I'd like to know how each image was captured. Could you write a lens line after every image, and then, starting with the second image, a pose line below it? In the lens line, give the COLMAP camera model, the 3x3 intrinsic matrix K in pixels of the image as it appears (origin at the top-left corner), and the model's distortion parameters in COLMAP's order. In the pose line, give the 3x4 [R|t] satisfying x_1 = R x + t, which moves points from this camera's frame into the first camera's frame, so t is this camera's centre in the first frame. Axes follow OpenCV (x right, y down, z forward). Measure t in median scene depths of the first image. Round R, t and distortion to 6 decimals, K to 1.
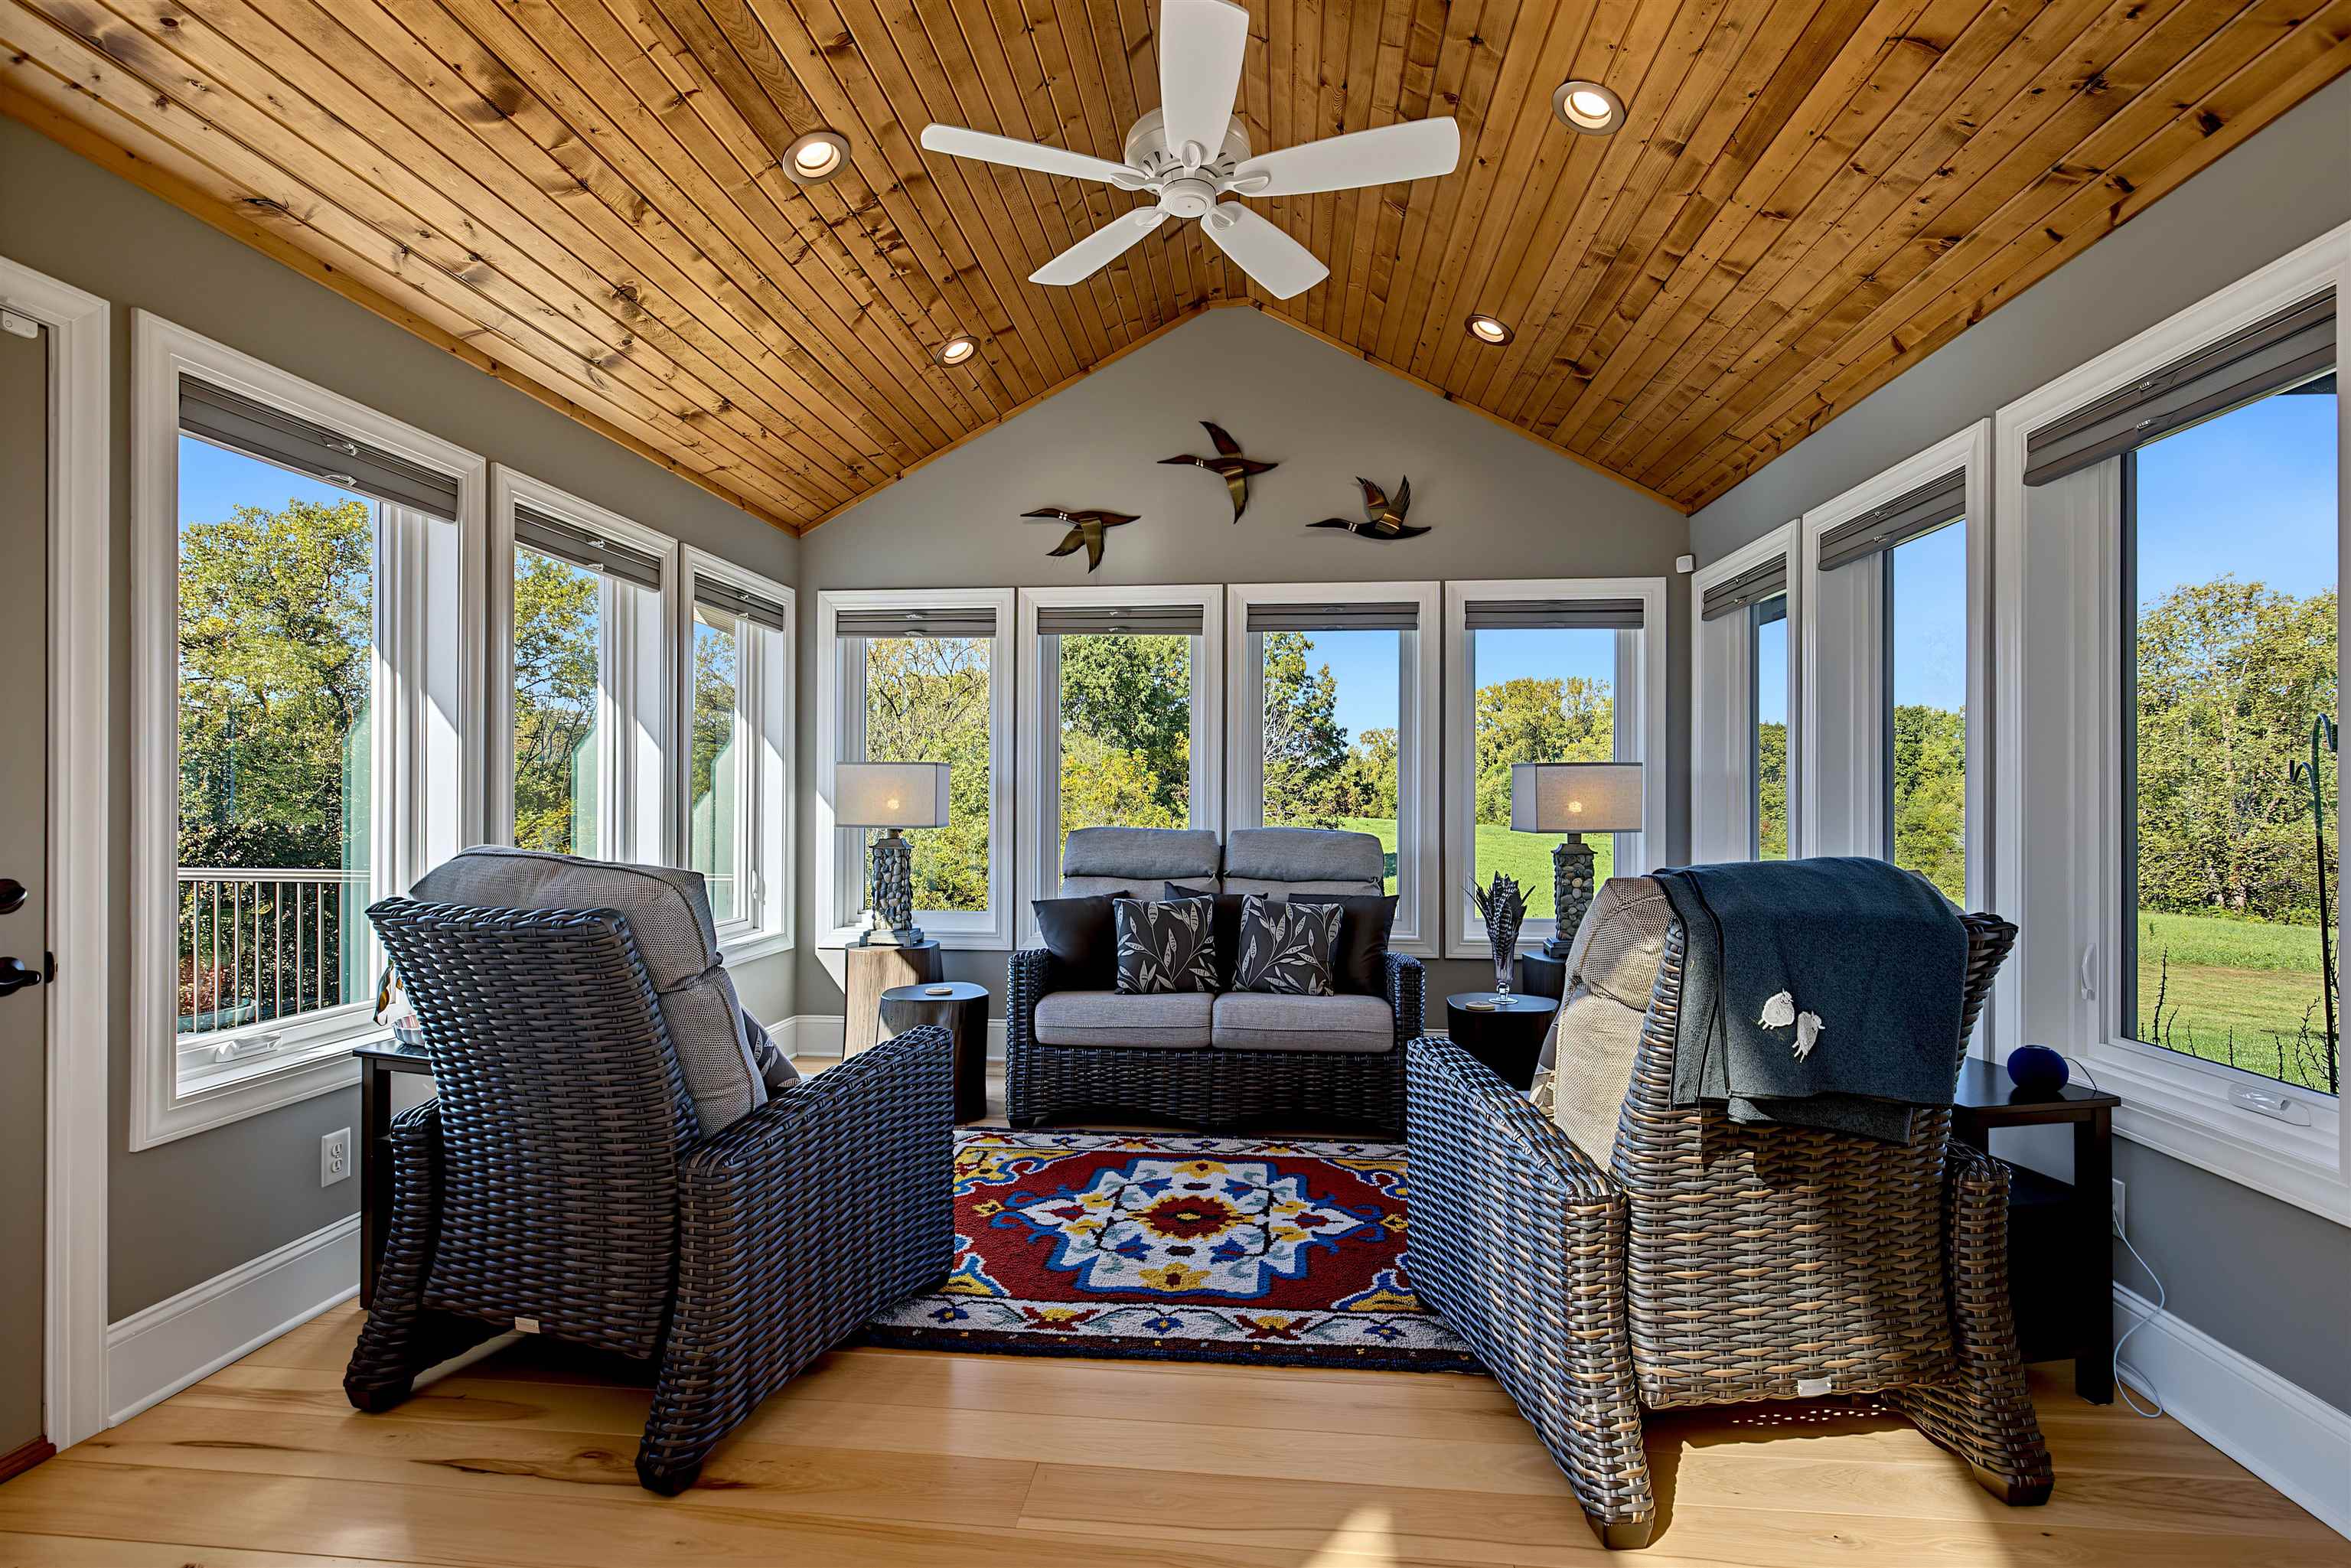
lens RADIAL K [[1072.6, 0, 1175.5], [0, 1072.6, 784.0], [0, 0, 1]] dist [0.013795, 0.000372]
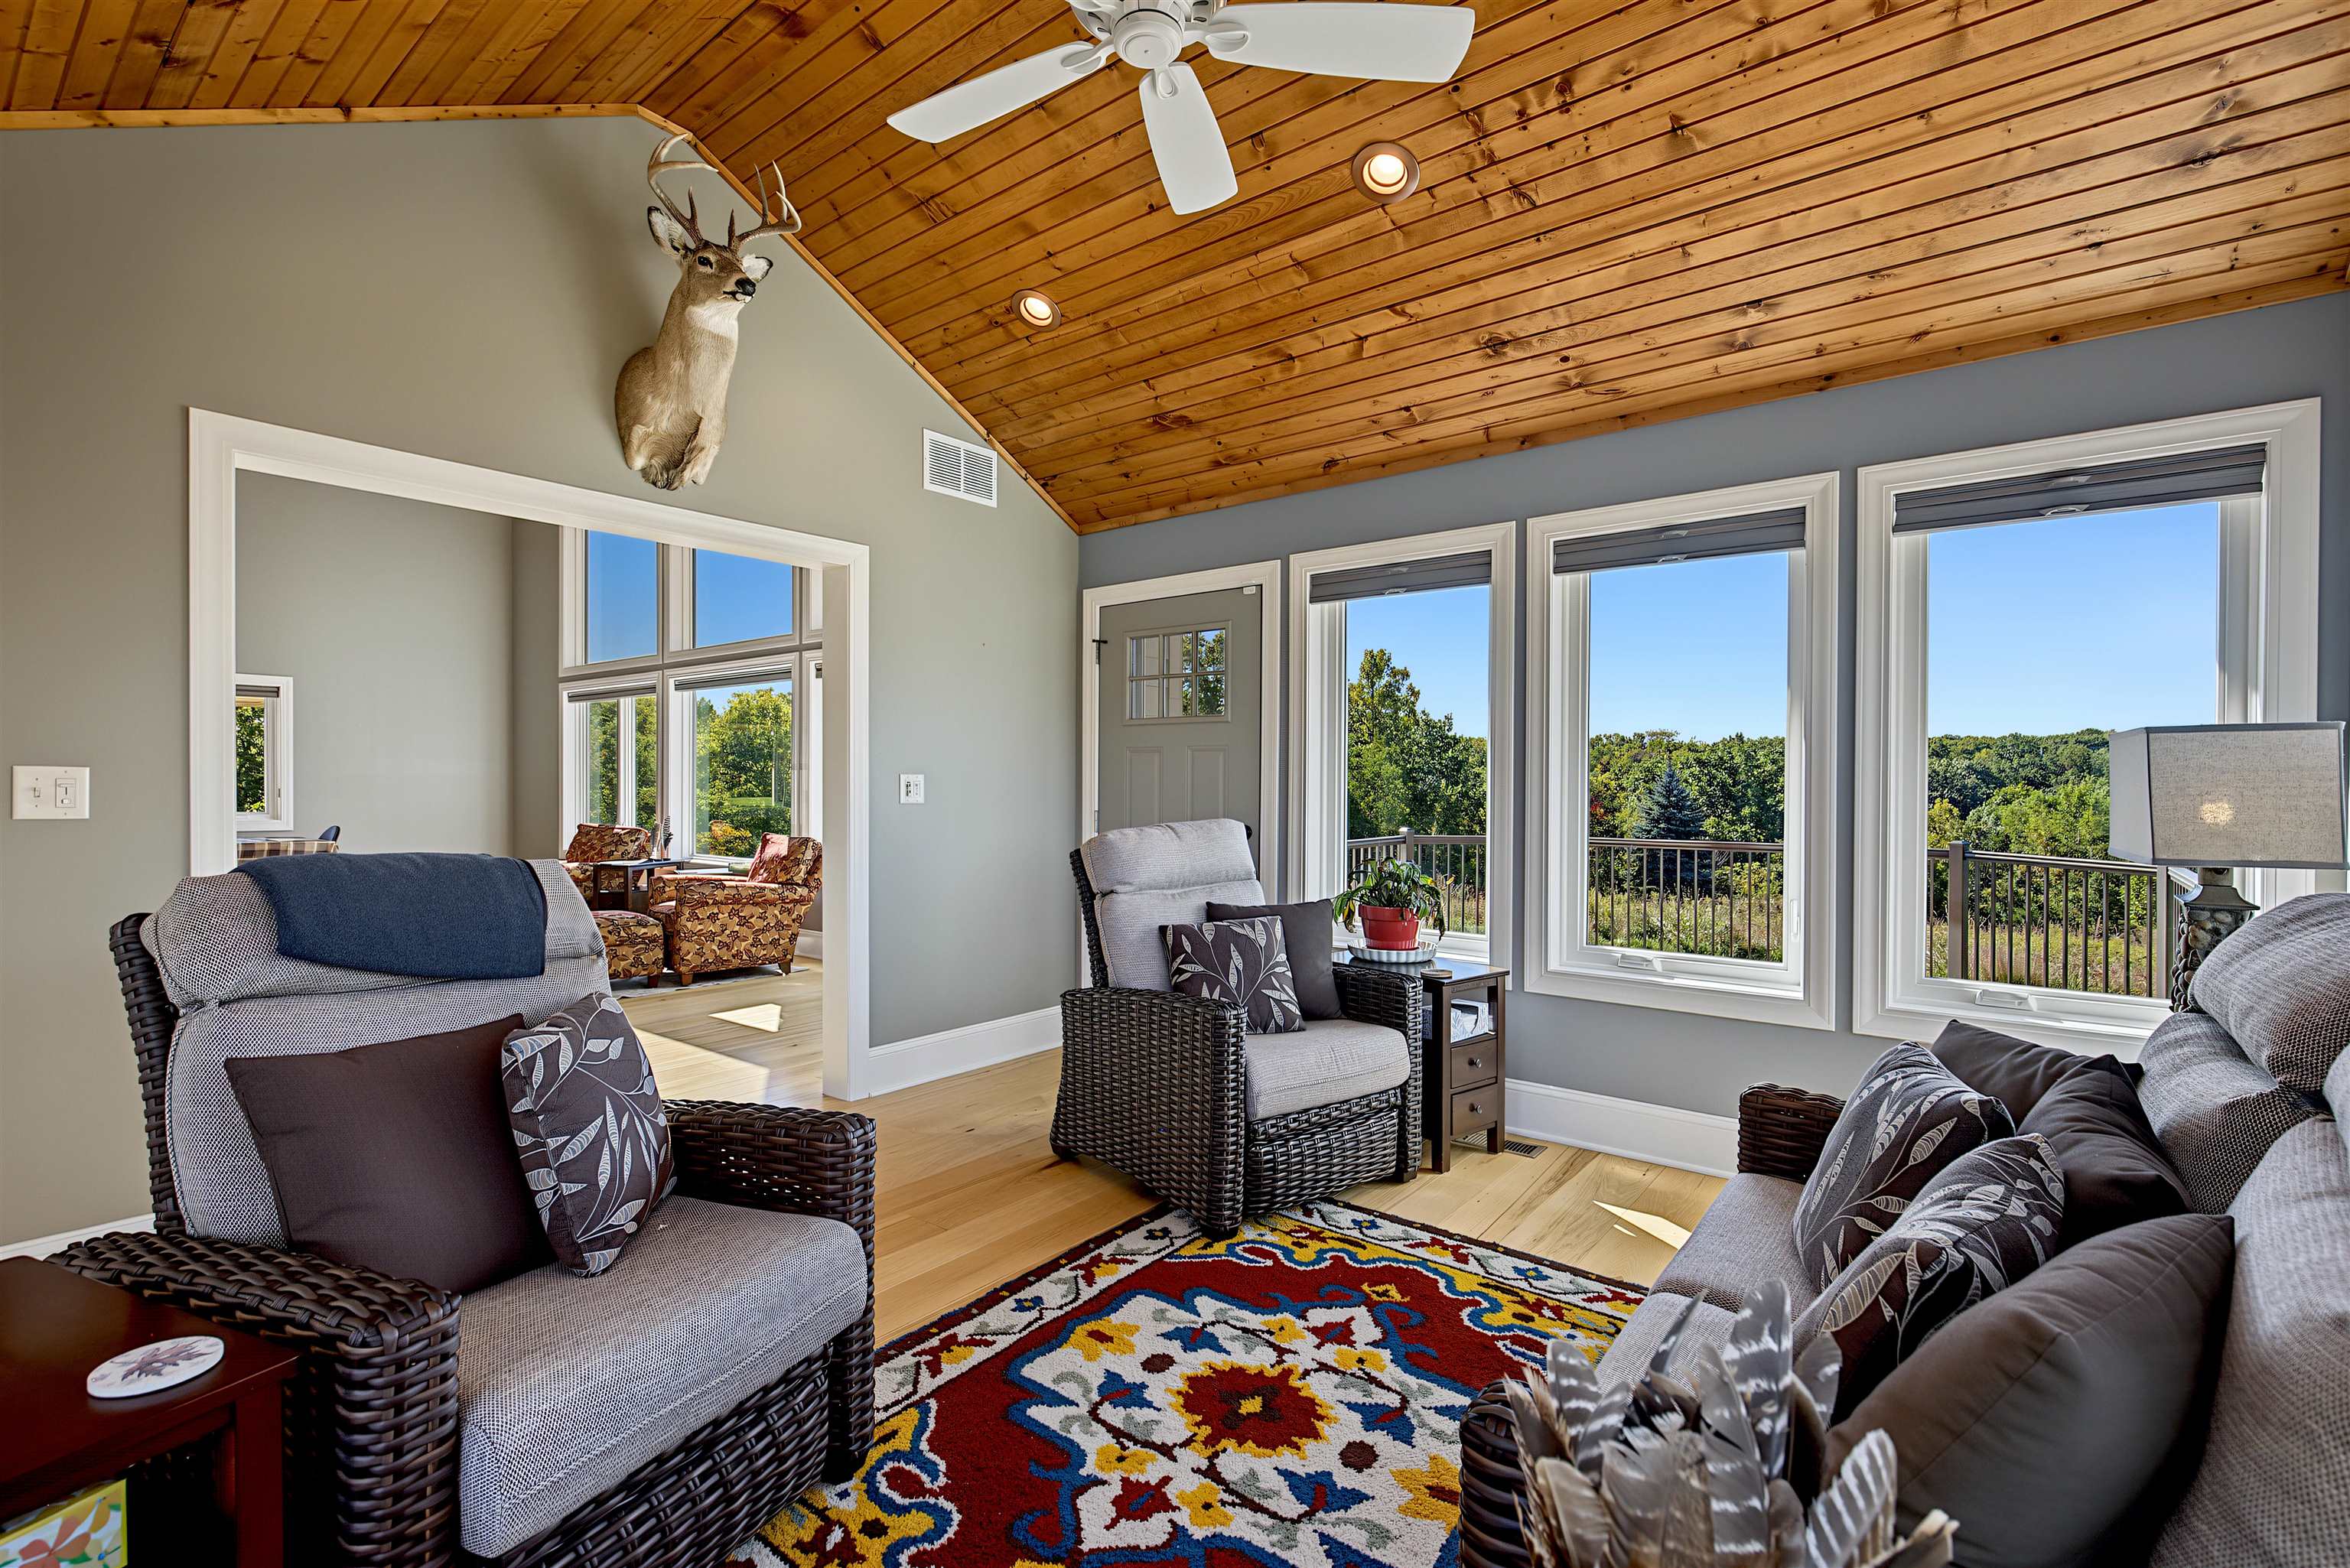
lens RADIAL K [[1072.1, 0, 1175.0], [0, 1072.1, 784.0], [0, 0, 1]] dist [0.013795, 0.000372]
pose [[-0.540283, -0.000891, -0.841483, 0.663187], [0.003629, 0.999988, -0.003388, 0.005235], [0.841476, -0.004885, -0.540273, 1.423837]]
